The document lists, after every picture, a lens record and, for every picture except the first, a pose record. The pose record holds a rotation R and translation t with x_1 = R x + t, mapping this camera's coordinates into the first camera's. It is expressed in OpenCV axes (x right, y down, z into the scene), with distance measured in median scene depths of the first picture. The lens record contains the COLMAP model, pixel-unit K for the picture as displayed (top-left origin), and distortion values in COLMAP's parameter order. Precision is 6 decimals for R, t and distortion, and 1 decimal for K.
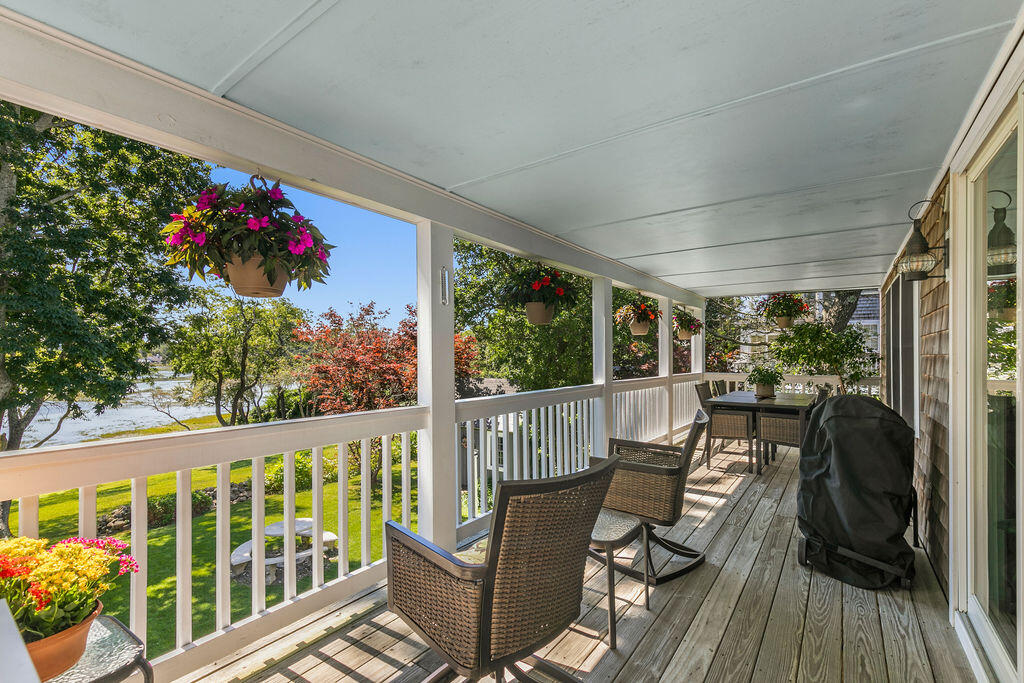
lens RADIAL K [[463.2, 0, 512.9], [0, 463.2, 353.1], [0, 0, 1]] dist [0.001736, 0.000296]
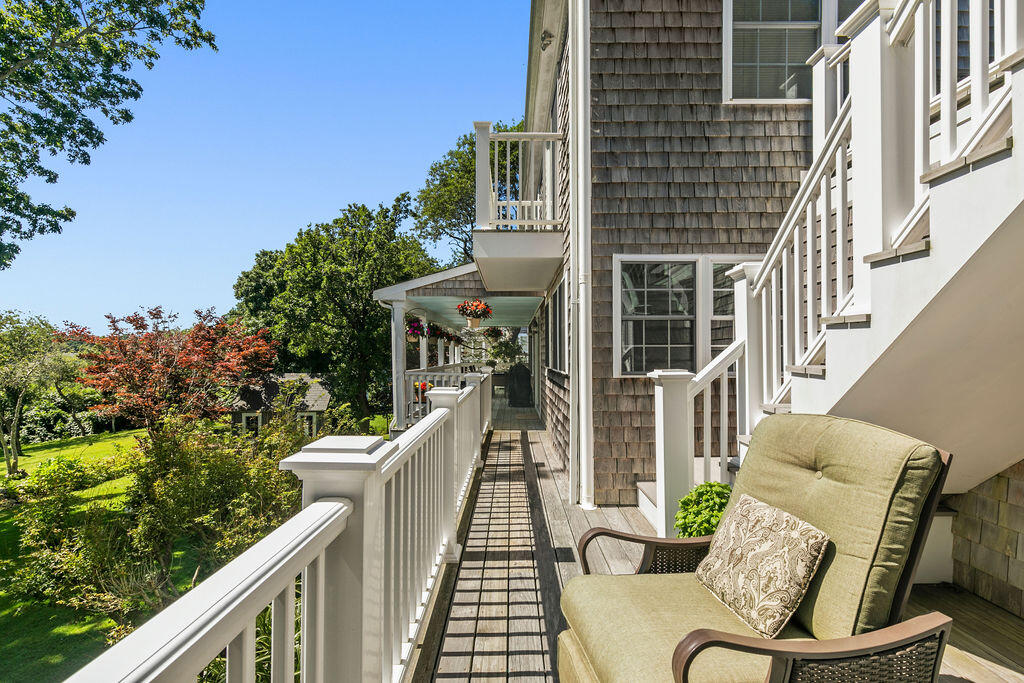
lens RADIAL K [[463.2, 0, 512.9], [0, 463.2, 353.1], [0, 0, 1]] dist [0.001736, 0.000296]
pose [[0.812464, -0.000011, 0.583012, -0.765378], [0.004575, 0.999969, -0.006358, 0.015795], [-0.582994, 0.007833, 0.812439, -1.031013]]
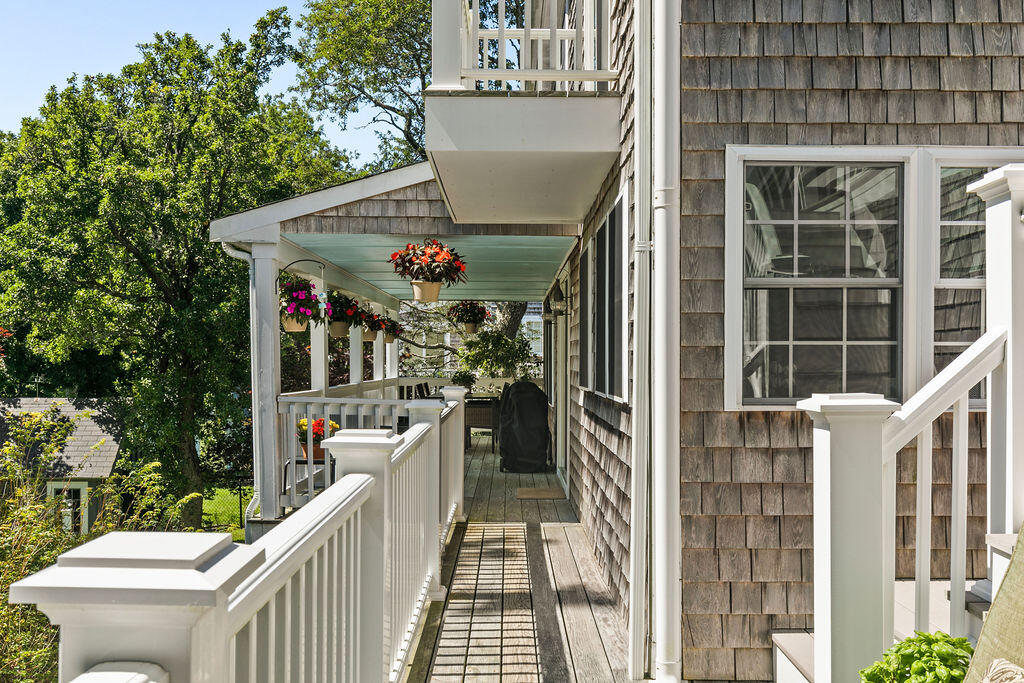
lens RADIAL K [[1012.8, 0, 512.0], [0, 1012.8, 341.5], [0, 0, 1]] dist [-0.002645, 0.000026]
pose [[0.811332, 0.012991, 0.584441, -0.797211], [-0.000258, 0.999761, -0.021866, 0.016343], [-0.584585, 0.017590, 0.811142, -1.075500]]
